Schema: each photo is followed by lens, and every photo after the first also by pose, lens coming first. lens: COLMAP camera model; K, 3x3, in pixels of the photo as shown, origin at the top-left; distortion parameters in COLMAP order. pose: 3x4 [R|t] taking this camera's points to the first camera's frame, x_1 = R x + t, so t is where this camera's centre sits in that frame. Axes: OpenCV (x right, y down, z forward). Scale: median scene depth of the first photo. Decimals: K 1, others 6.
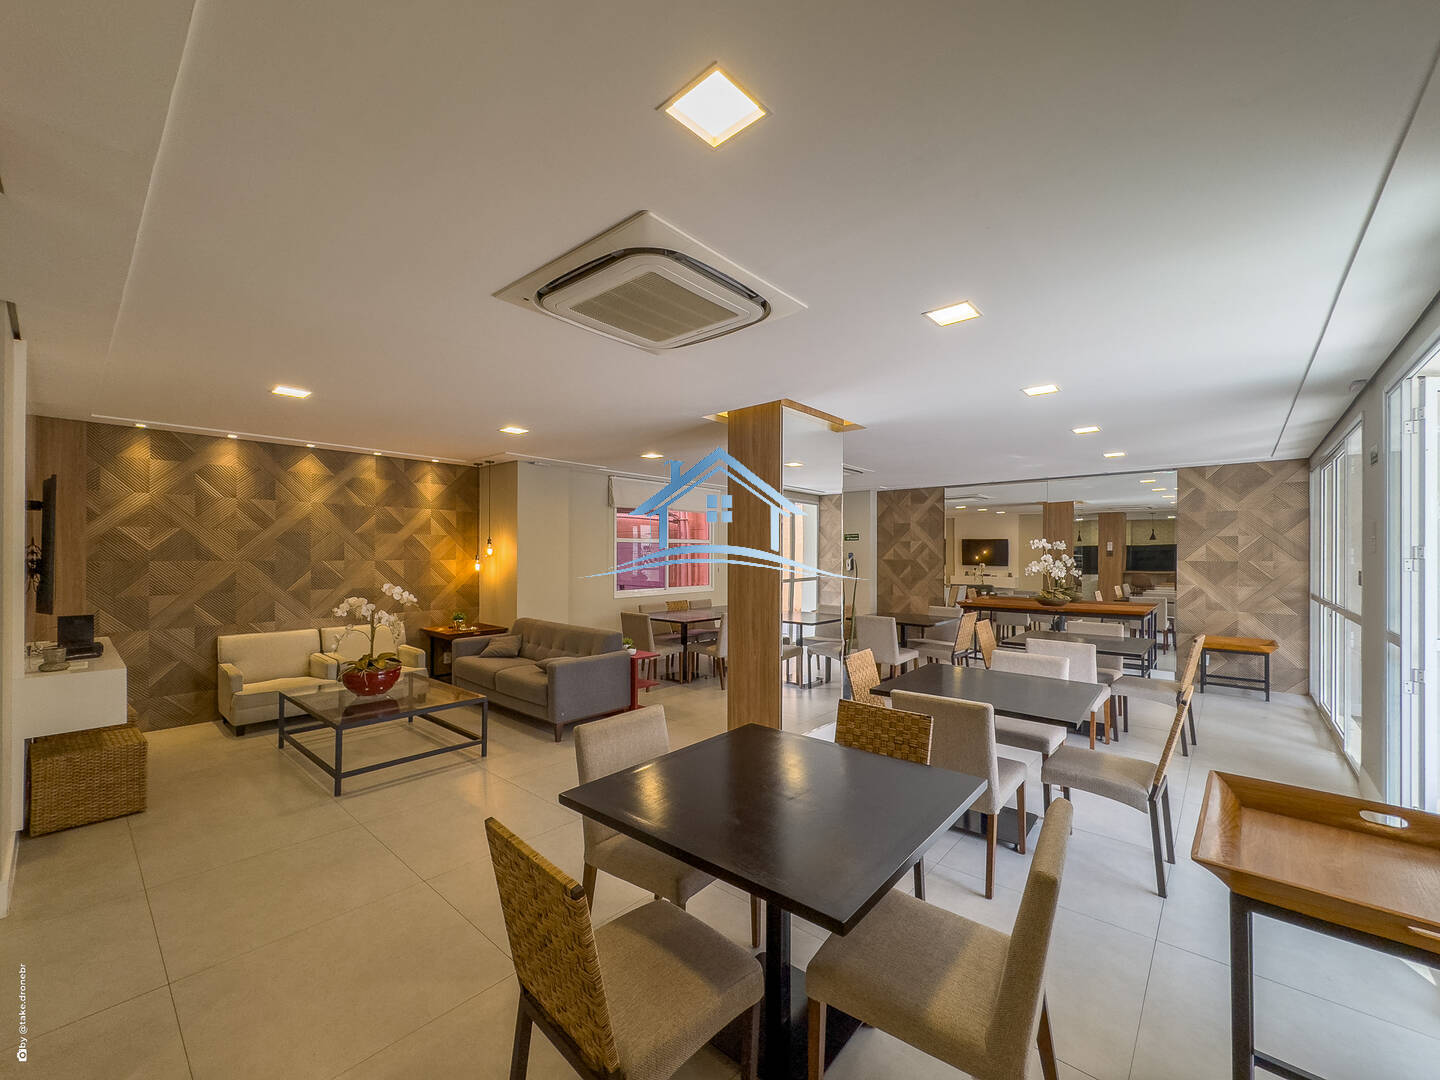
lens RADIAL K [[591.7, 0, 718.8], [0, 591.7, 549.6], [0, 0, 1]] dist [-0.003839, 0.000258]
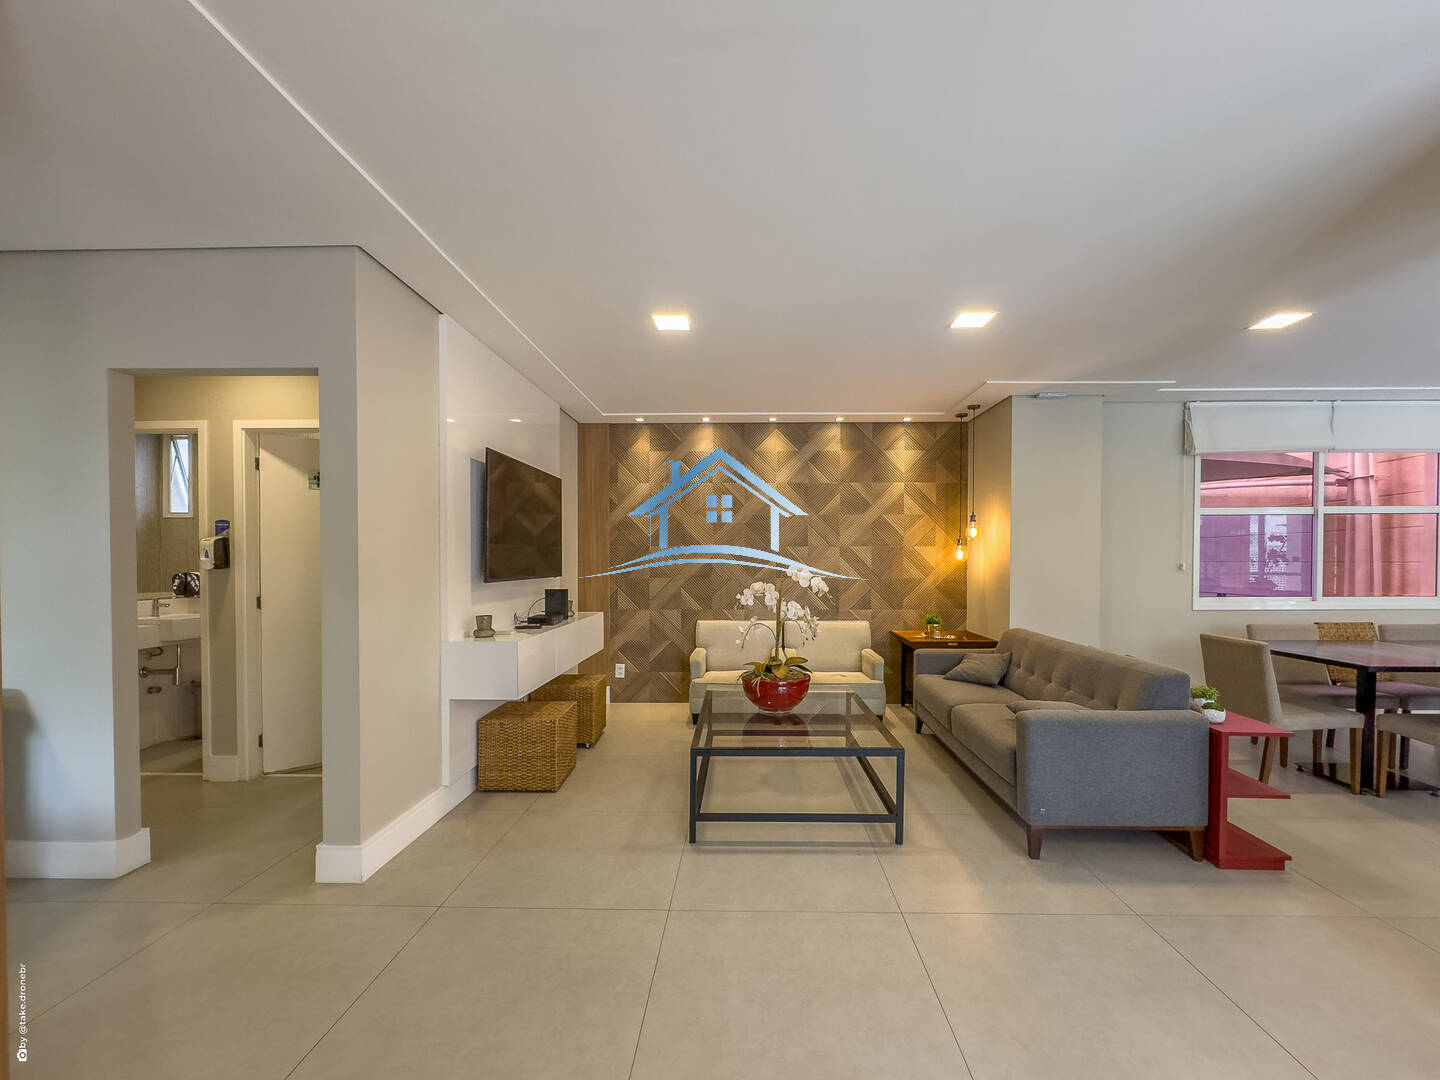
lens RADIAL K [[591.7, 0, 734.1], [0, 591.7, 570.7], [0, 0, 1]] dist [-0.003839, 0.000258]
pose [[0.644452, 0.010948, -0.764567, -0.026658], [0.006310, 0.999787, 0.019635, 0.034684], [0.764619, -0.017478, 0.644246, 0.325218]]
